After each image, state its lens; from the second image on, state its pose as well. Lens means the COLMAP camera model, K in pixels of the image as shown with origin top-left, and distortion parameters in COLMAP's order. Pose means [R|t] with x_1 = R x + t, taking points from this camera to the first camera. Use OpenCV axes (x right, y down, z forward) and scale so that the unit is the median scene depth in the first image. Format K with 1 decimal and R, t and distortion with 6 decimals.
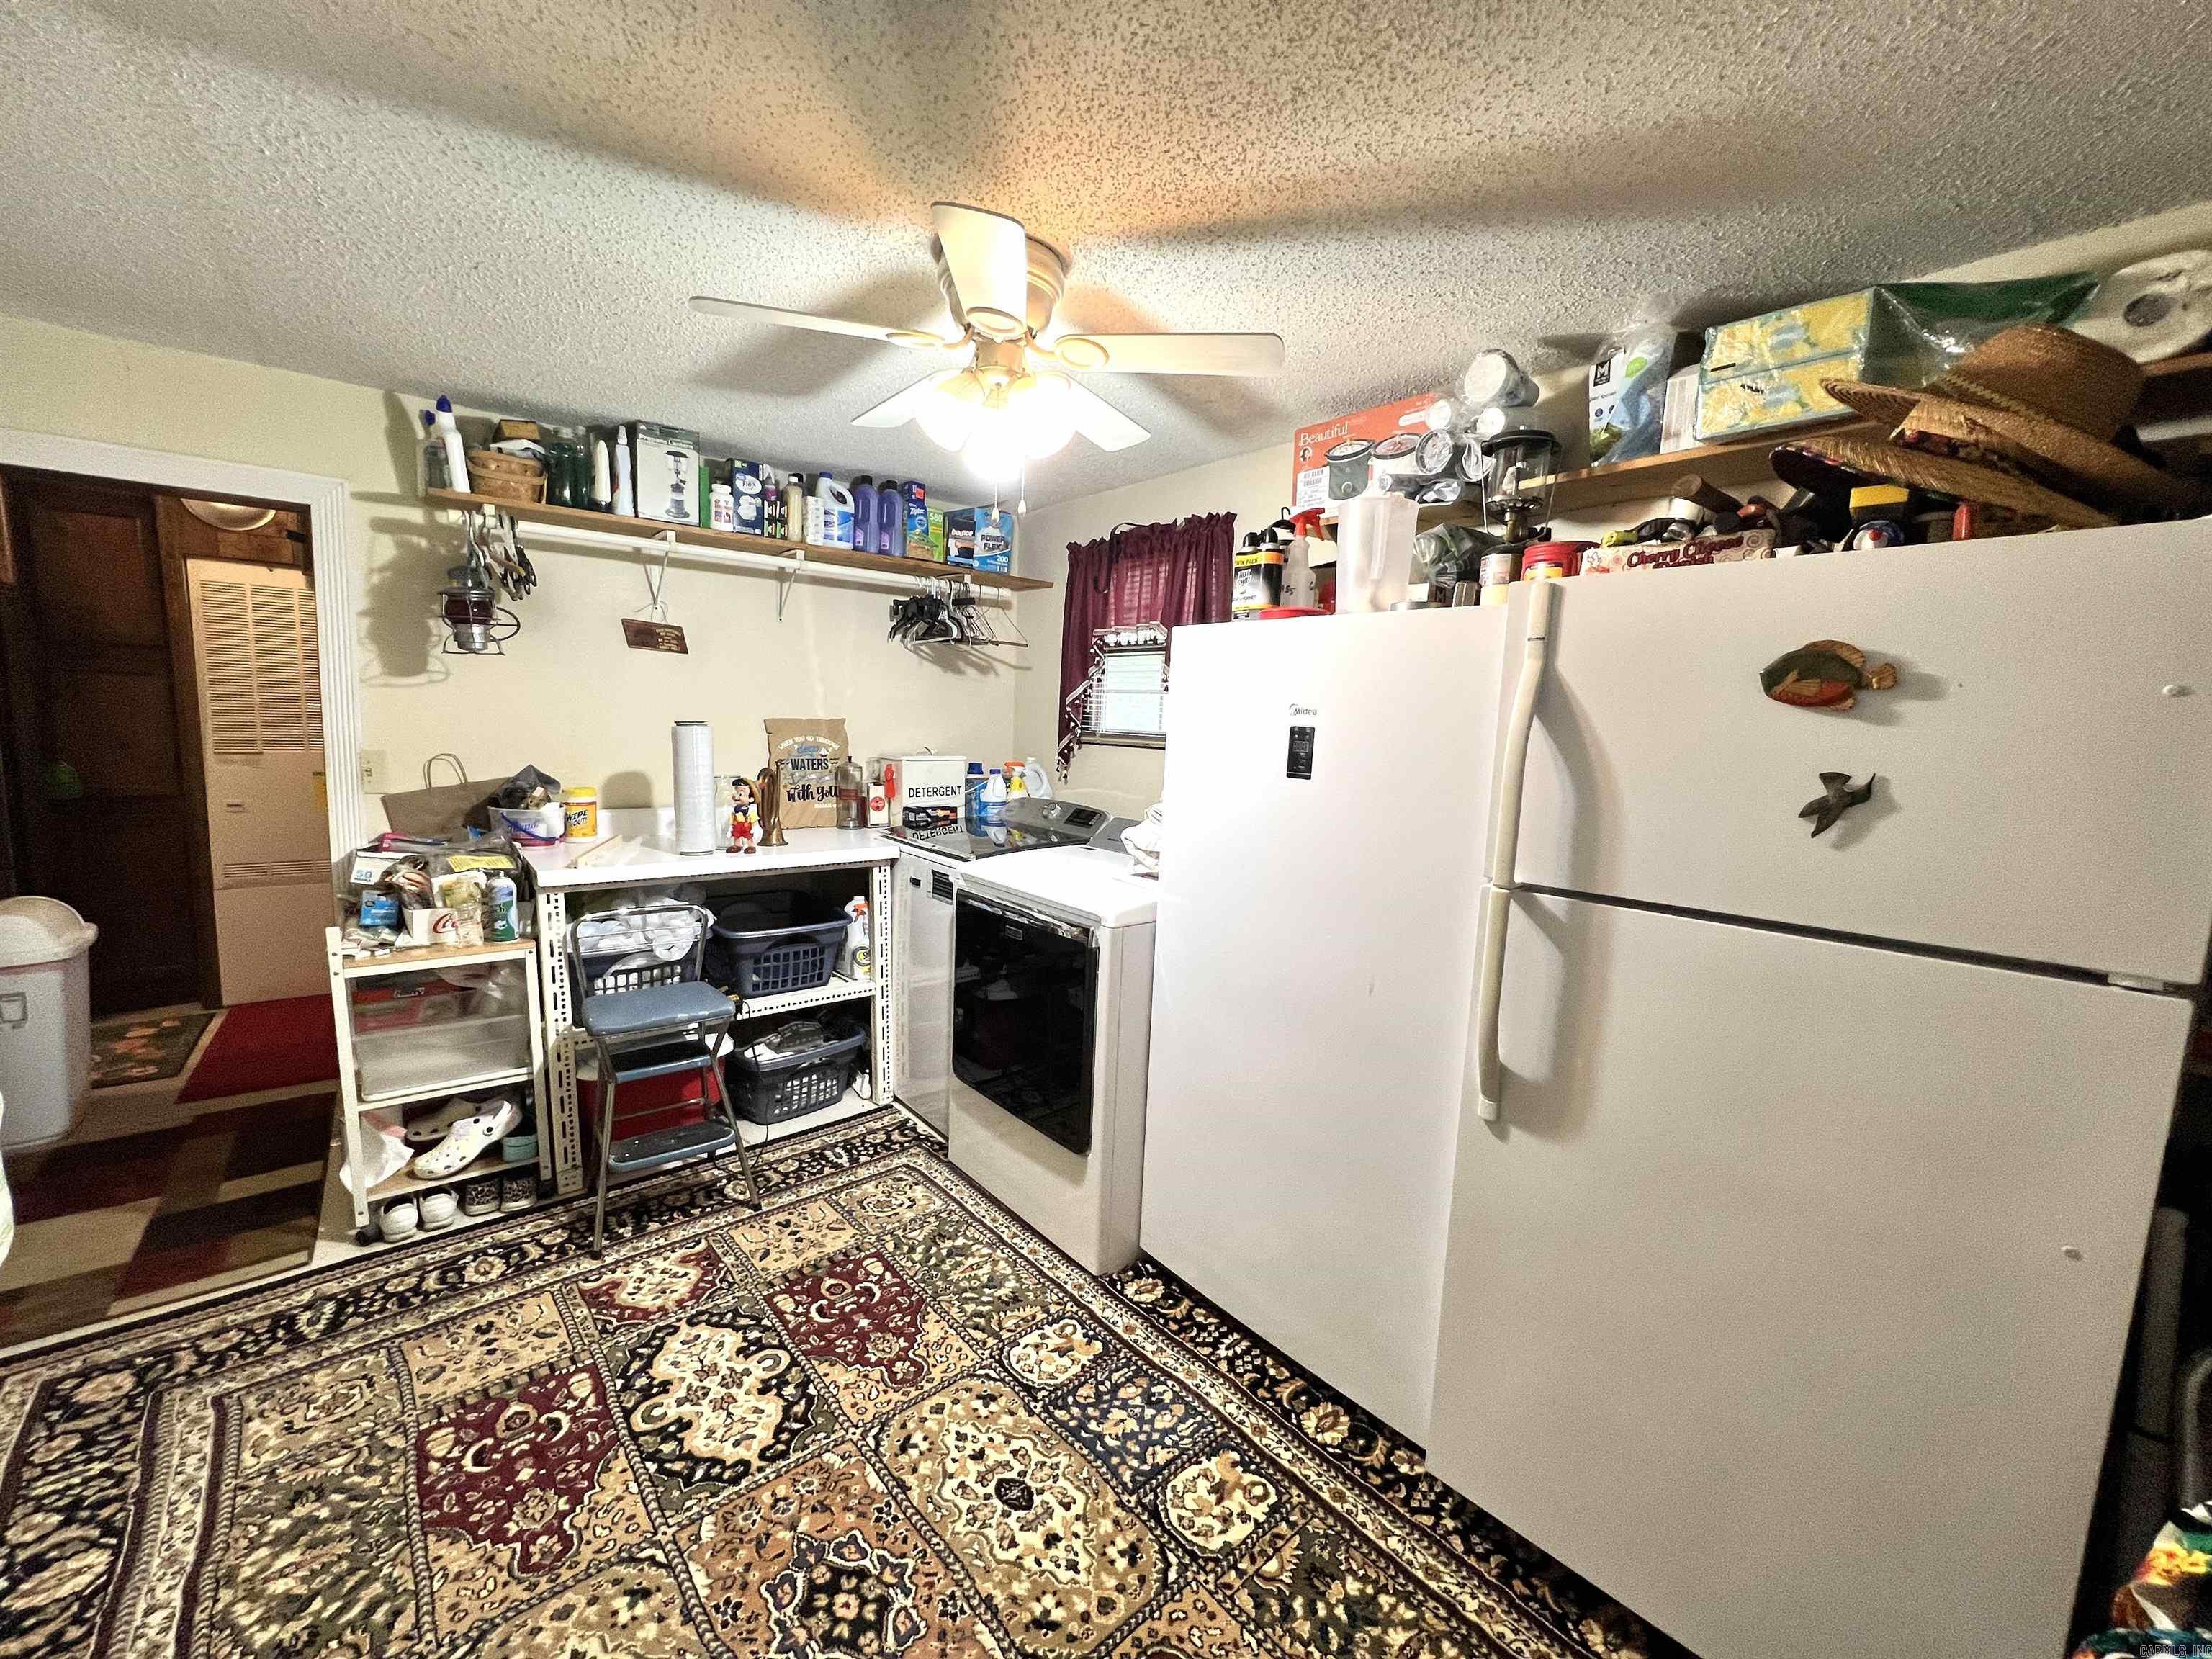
lens RADIAL K [[882.2, 0, 1111.1], [0, 882.2, 834.3], [0, 0, 1]] dist [-0.001024, 0.000553]
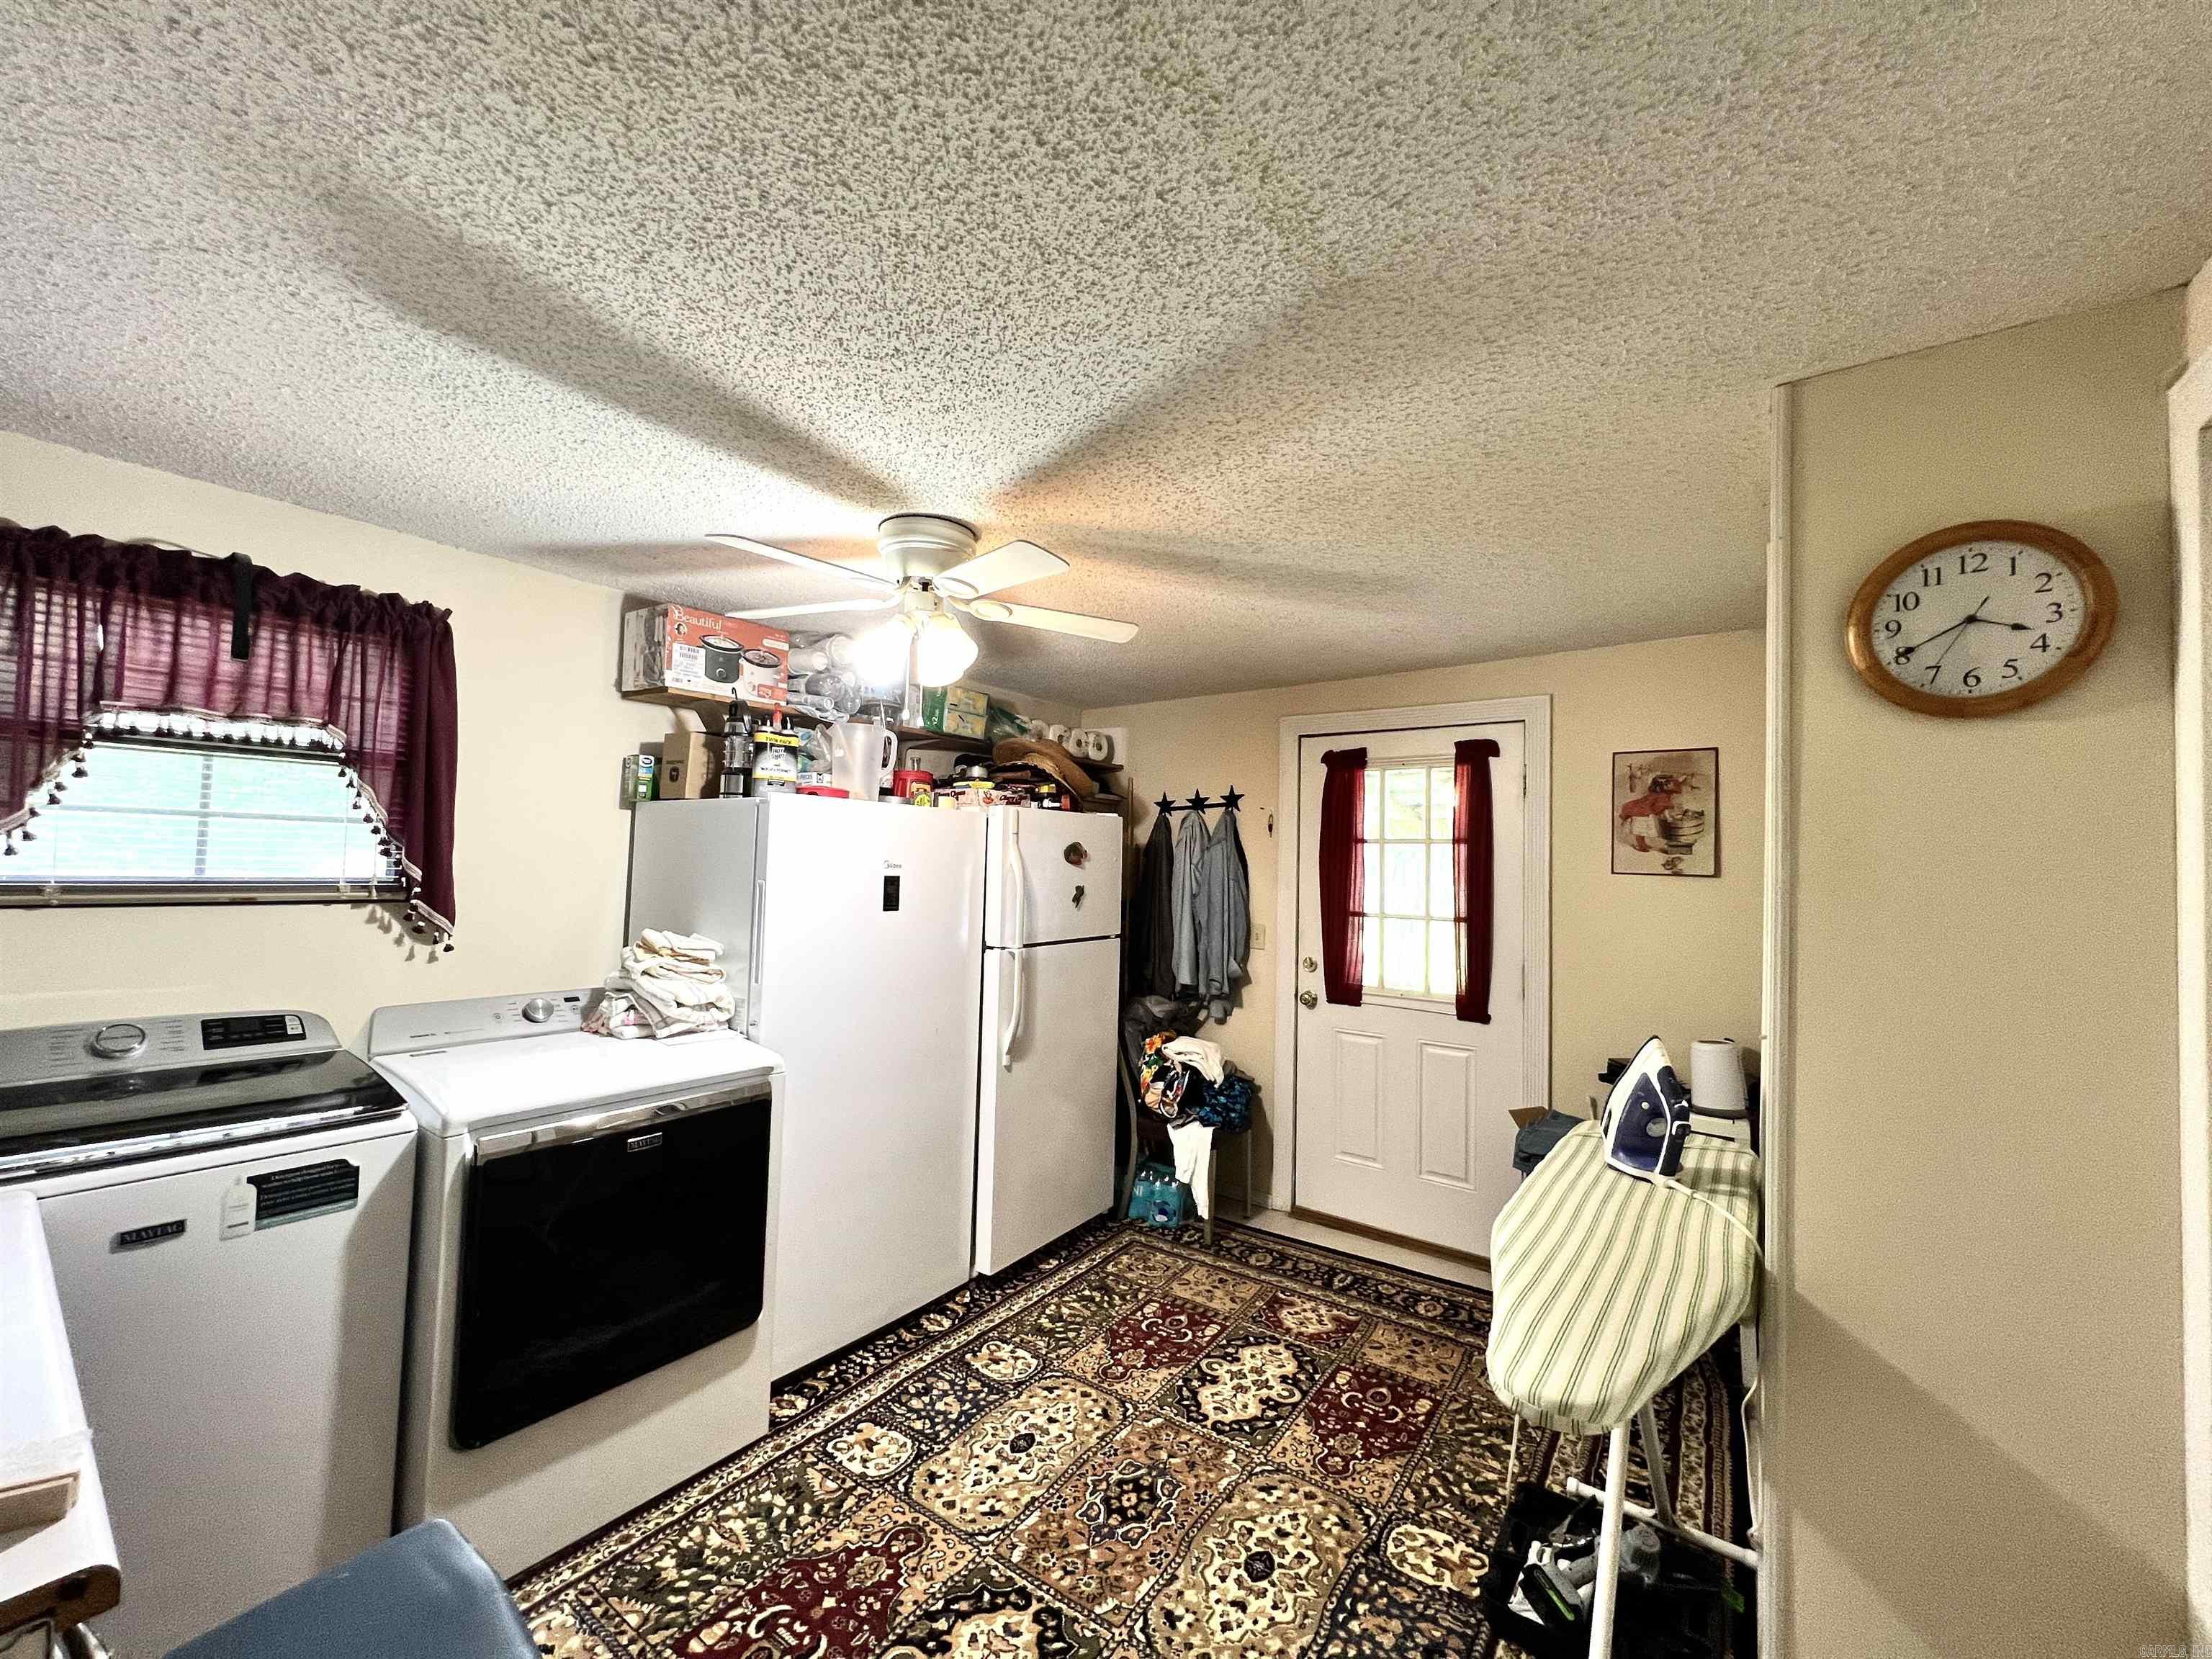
lens RADIAL K [[882.2, 0, 1111.1], [0, 882.2, 834.3], [0, 0, 1]] dist [-0.001024, 0.000553]
pose [[-0.238780, -0.018182, 0.970904, -1.393674], [0.084002, 0.995690, 0.039306, -0.232683], [-0.967434, 0.090943, -0.236223, 1.049956]]
